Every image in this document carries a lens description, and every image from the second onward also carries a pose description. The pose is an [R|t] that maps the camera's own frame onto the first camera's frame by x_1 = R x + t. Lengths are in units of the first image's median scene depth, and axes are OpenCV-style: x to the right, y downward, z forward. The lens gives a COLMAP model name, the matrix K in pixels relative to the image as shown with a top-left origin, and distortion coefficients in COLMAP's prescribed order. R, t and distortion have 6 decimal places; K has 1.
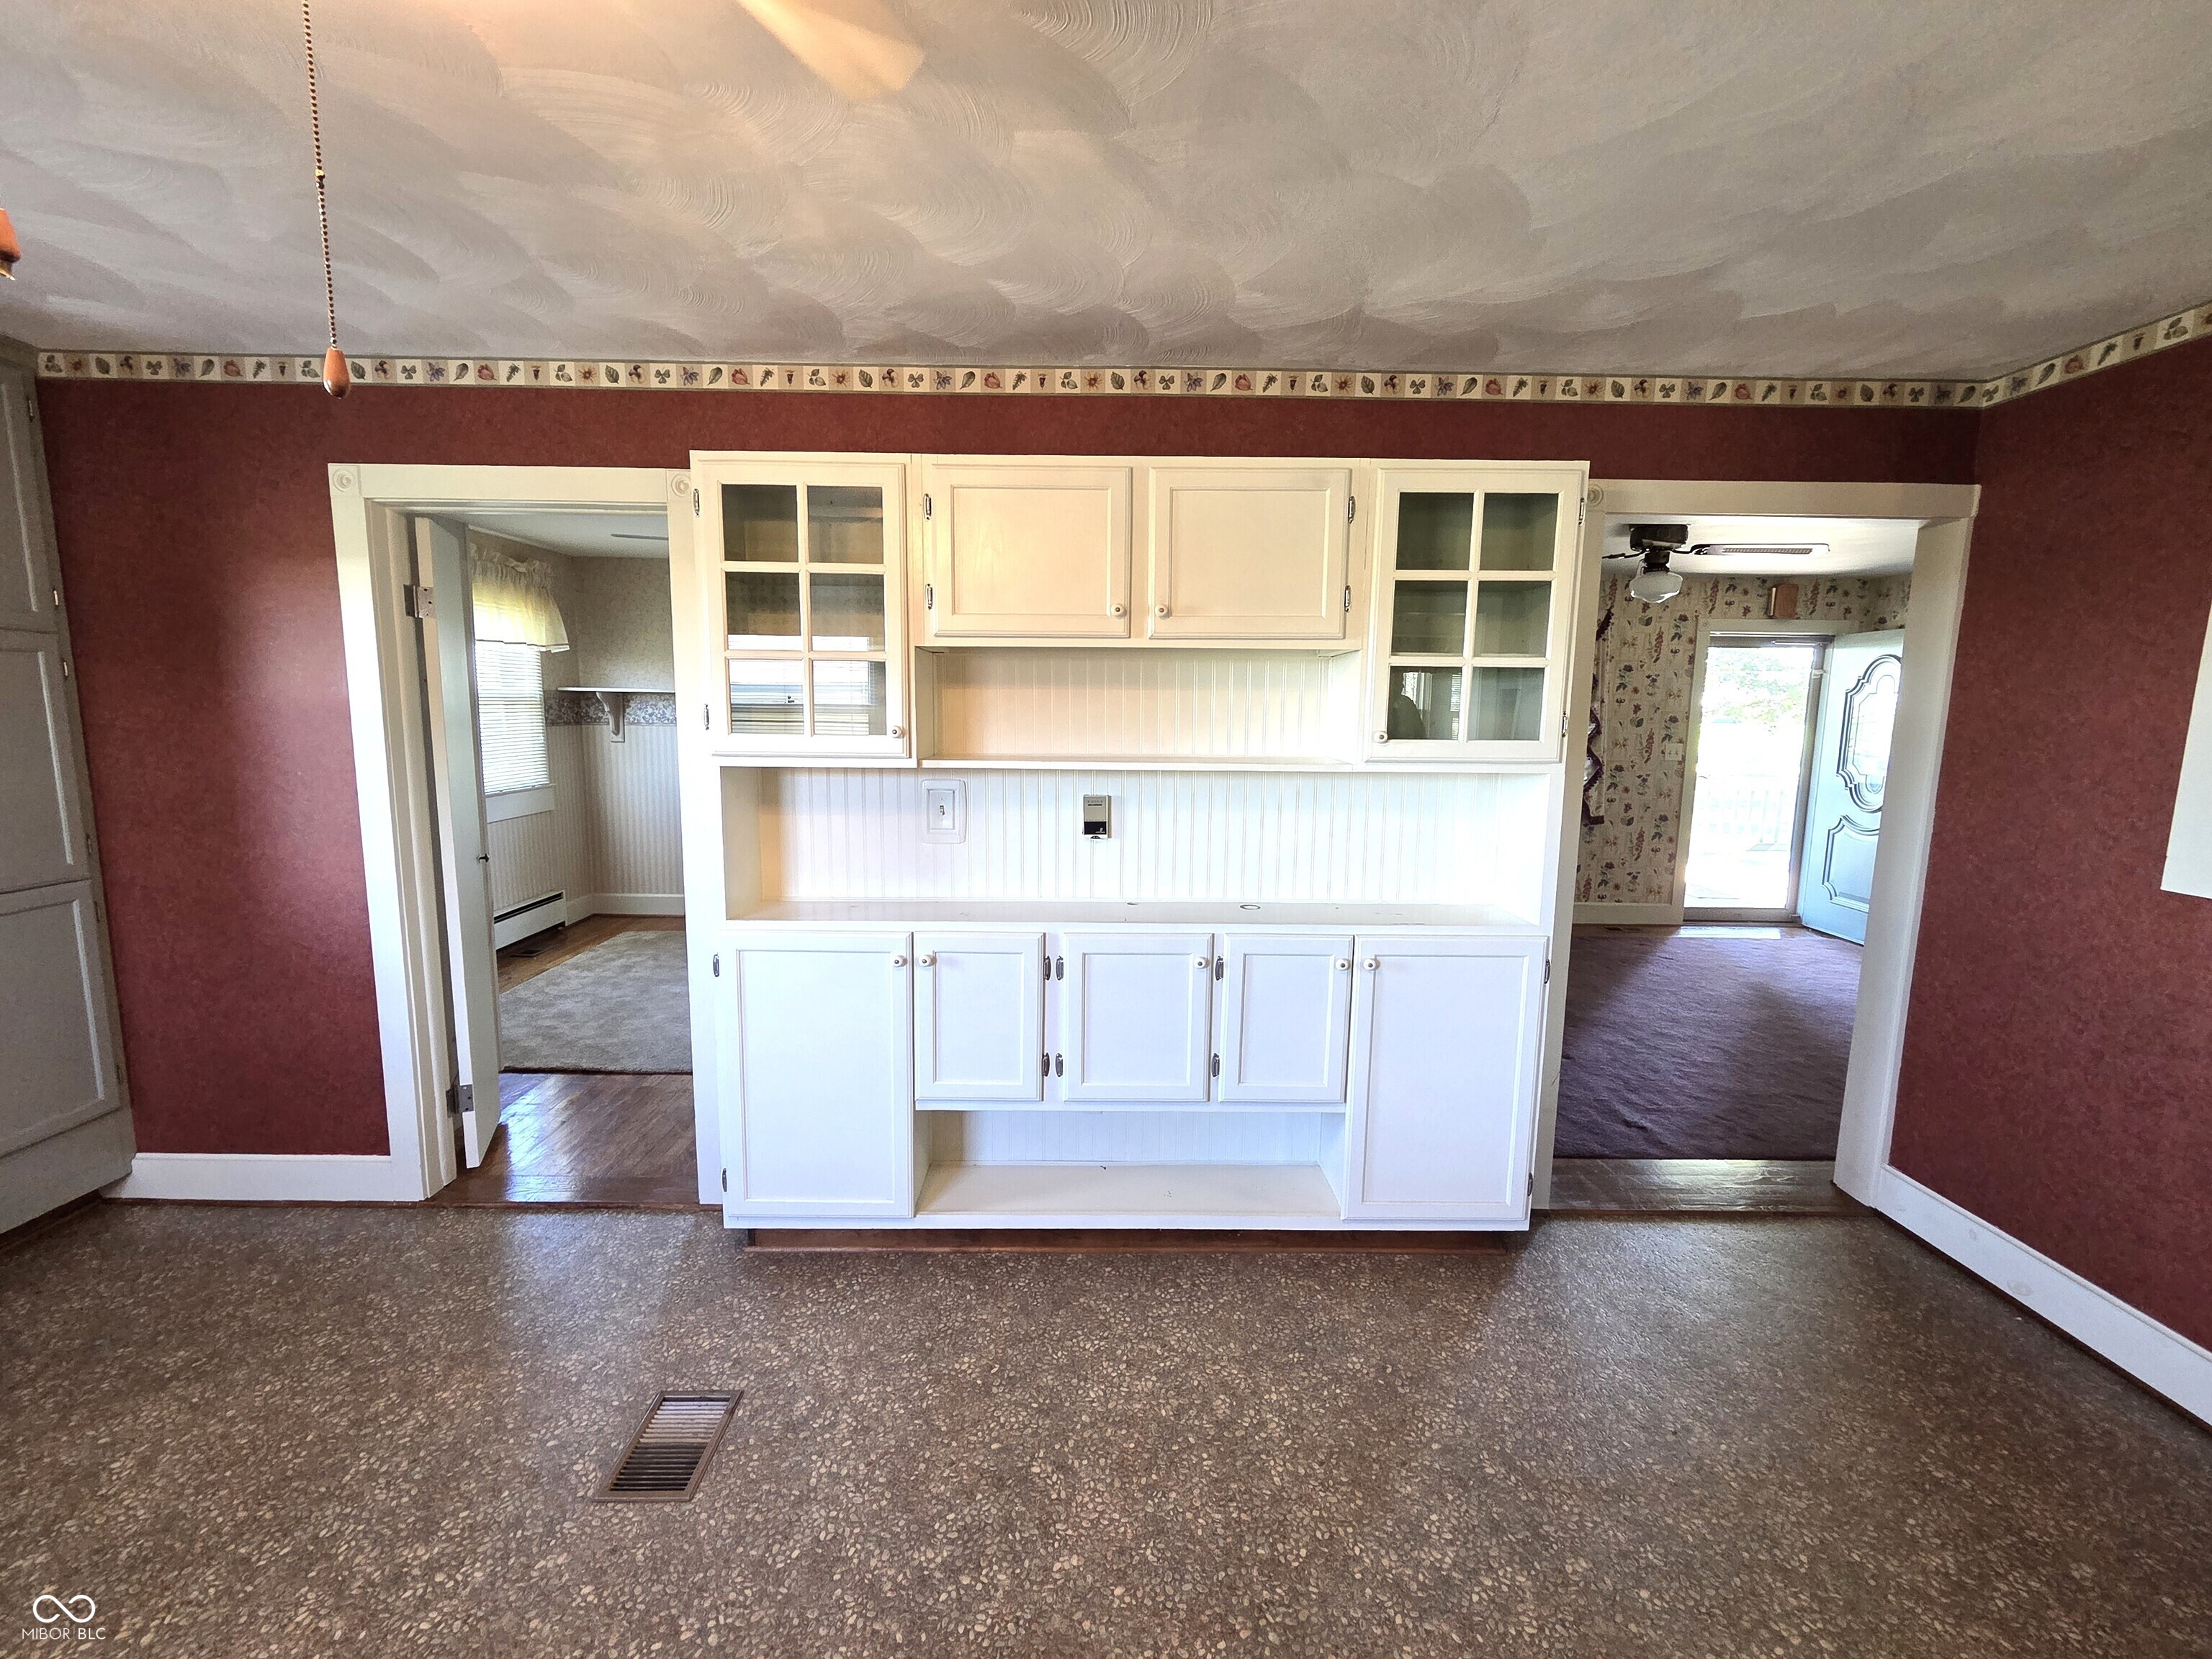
lens RADIAL K [[909.7, 0, 1096.9], [0, 909.7, 823.3], [0, 0, 1]] dist [-0.000456, -0.000707]
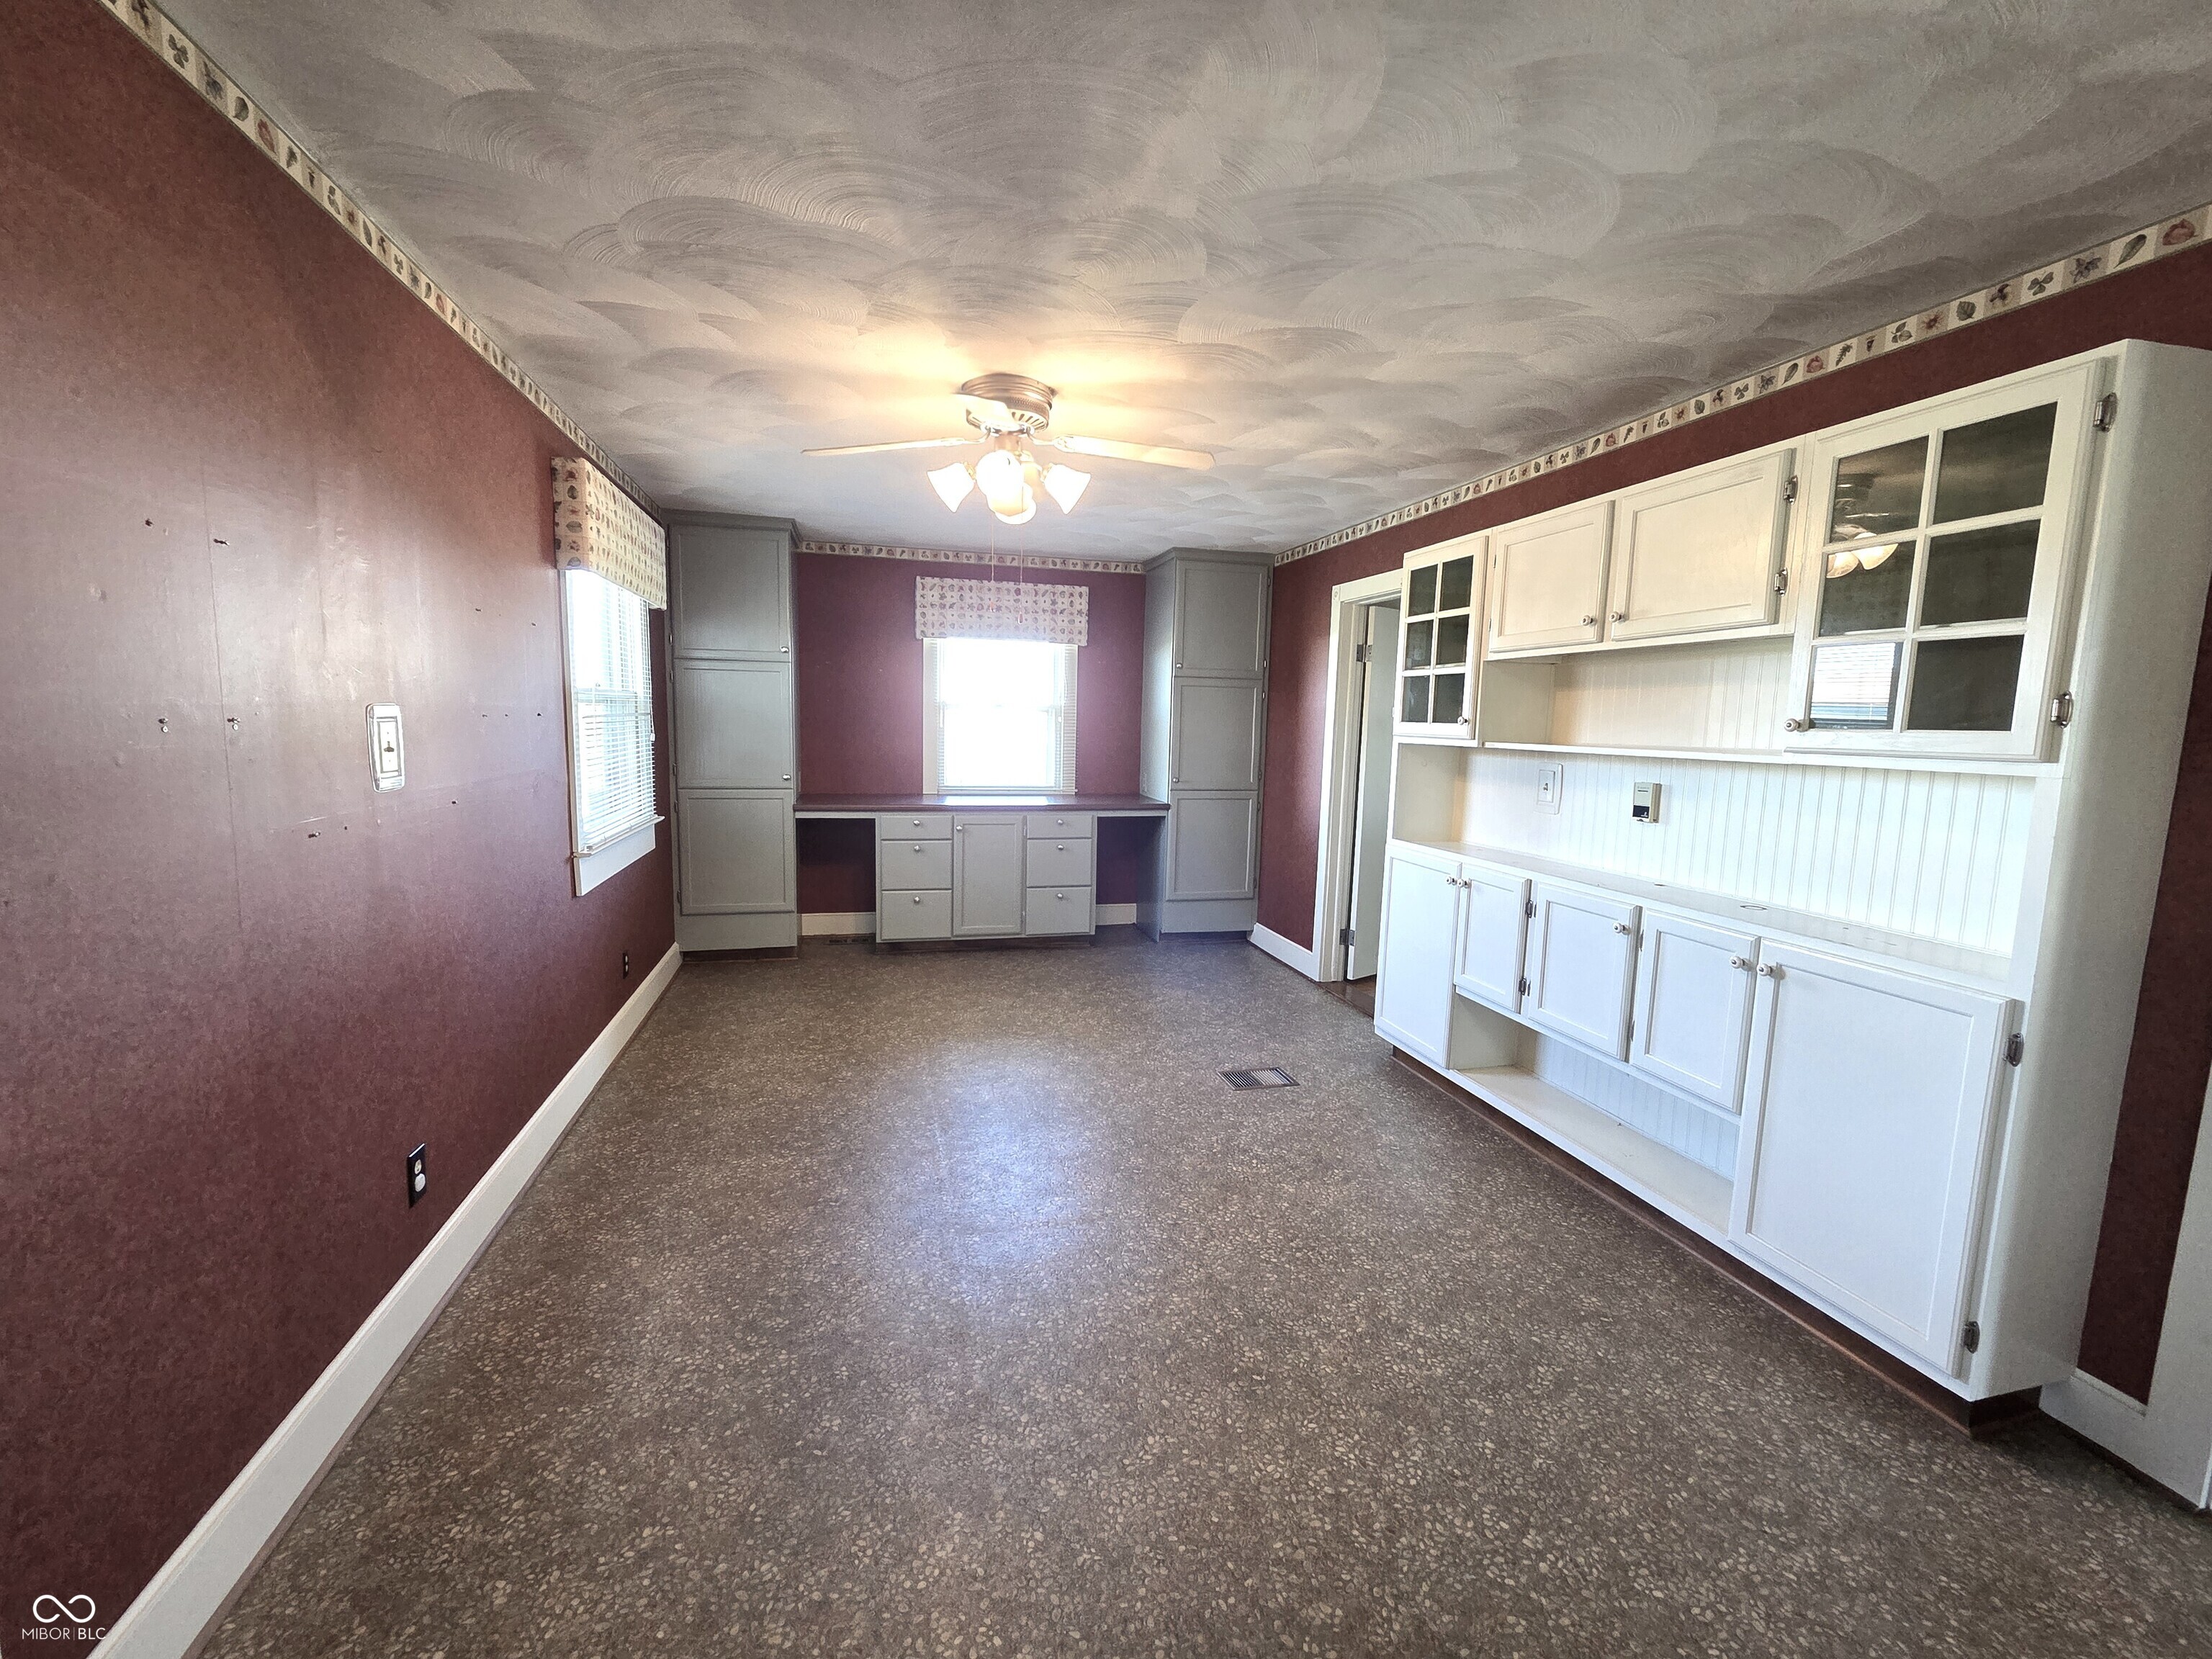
lens RADIAL K [[909.7, 0, 1096.9], [0, 909.7, 823.3], [0, 0, 1]] dist [-0.000456, -0.000707]
pose [[0.238675, 0.106107, -0.965285, 0.969152], [-0.142805, 0.987041, 0.073189, 0.034508], [0.960542, 0.120379, 0.250734, 0.085891]]
